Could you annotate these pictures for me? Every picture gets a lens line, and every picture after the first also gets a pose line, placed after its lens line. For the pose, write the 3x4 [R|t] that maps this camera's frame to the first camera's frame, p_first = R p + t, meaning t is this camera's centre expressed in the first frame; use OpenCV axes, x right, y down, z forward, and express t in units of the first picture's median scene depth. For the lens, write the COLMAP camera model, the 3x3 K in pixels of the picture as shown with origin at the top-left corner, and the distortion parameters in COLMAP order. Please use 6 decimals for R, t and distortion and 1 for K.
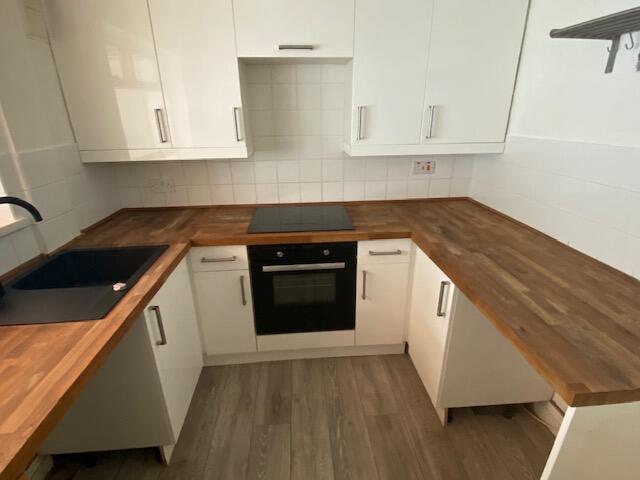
lens RADIAL K [[324.3, 0, 320.2], [0, 324.3, 238.4], [0, 0, 1]] dist [-0.015861, -0.003739]
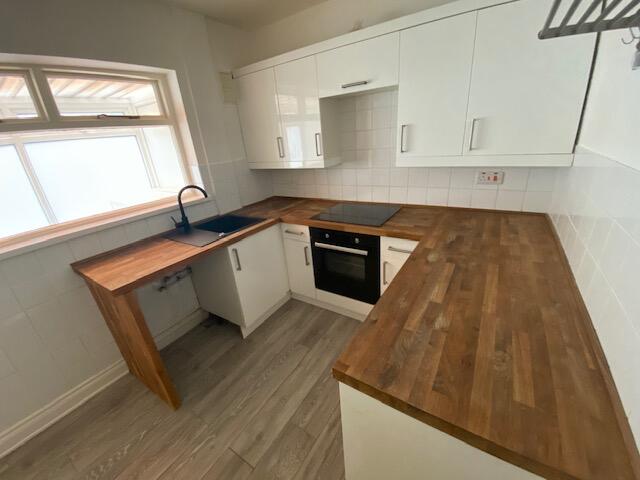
lens RADIAL K [[259.7, 0, 320.1], [0, 259.7, 240.4], [0, 0, 1]] dist [-0.018166, -0.000363]
pose [[0.791282, 0.176190, -0.585517, 0.519463], [-0.144657, 0.984343, 0.100709, -0.043253], [0.594094, 0.005010, 0.804380, 0.057367]]
